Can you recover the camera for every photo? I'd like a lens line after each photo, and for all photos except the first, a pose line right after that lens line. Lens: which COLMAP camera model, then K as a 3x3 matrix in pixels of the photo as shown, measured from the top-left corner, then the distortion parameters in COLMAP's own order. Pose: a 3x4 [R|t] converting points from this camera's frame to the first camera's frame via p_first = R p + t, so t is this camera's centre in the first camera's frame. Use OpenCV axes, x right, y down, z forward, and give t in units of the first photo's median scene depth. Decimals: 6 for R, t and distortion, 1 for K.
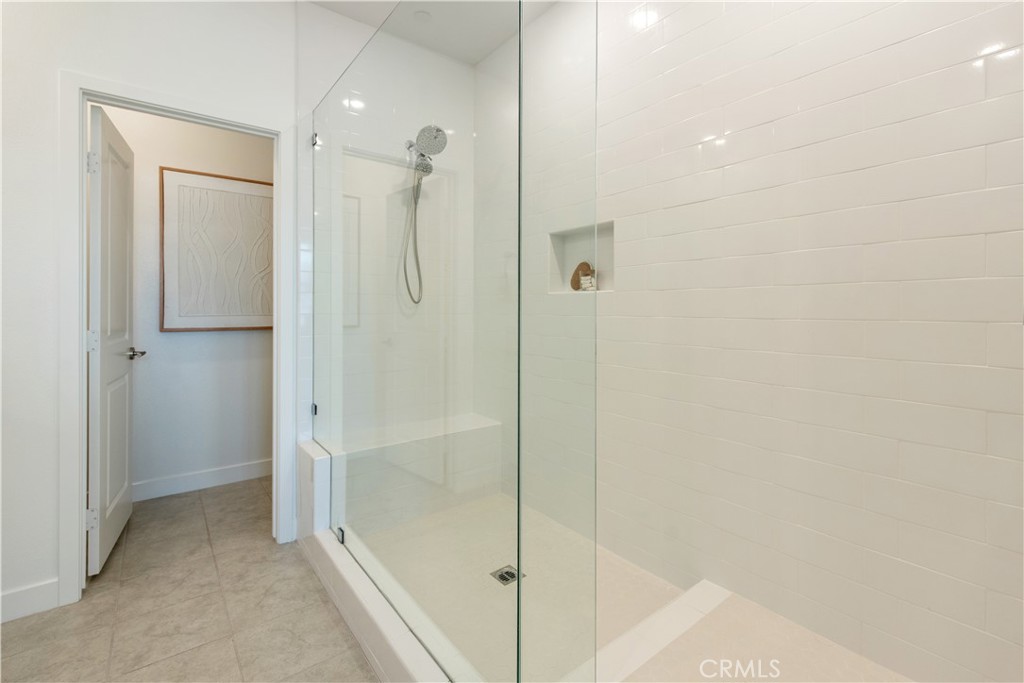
lens RADIAL K [[456.6, 0, 517.6], [0, 456.6, 311.0], [0, 0, 1]] dist [0.010099, -0.003788]
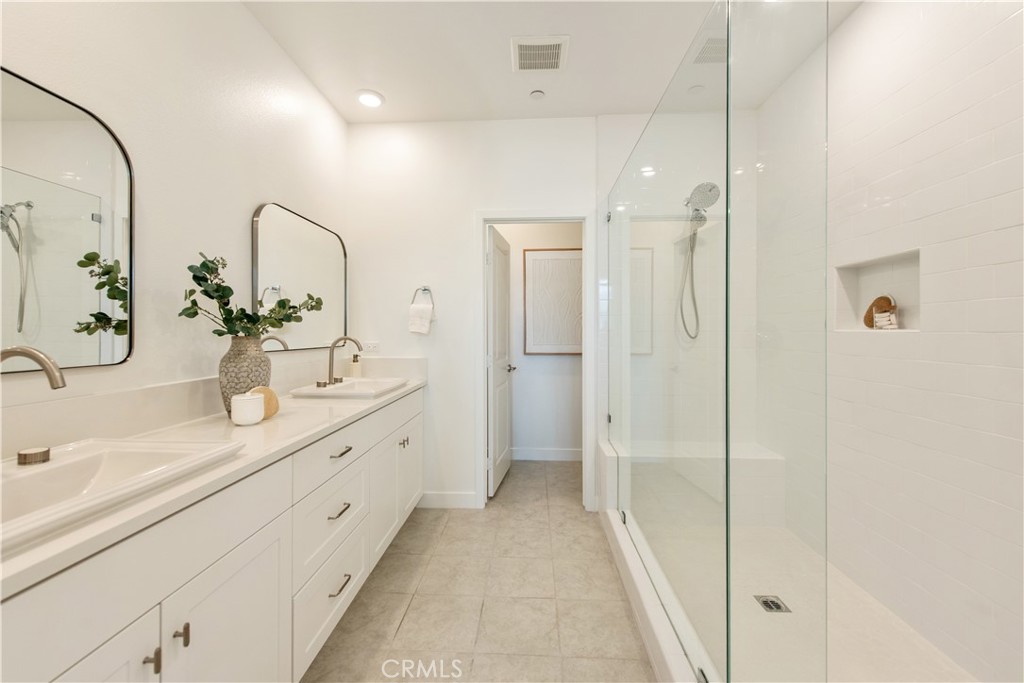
lens RADIAL K [[403.7, 0, 510.4], [0, 403.7, 334.7], [0, 0, 1]] dist [0.009480, -0.002313]
pose [[0.745899, 0.000856, -0.666059, 0.132845], [0.004787, 0.999966, 0.006645, -0.041206], [0.666042, -0.008145, 0.745869, -0.074130]]
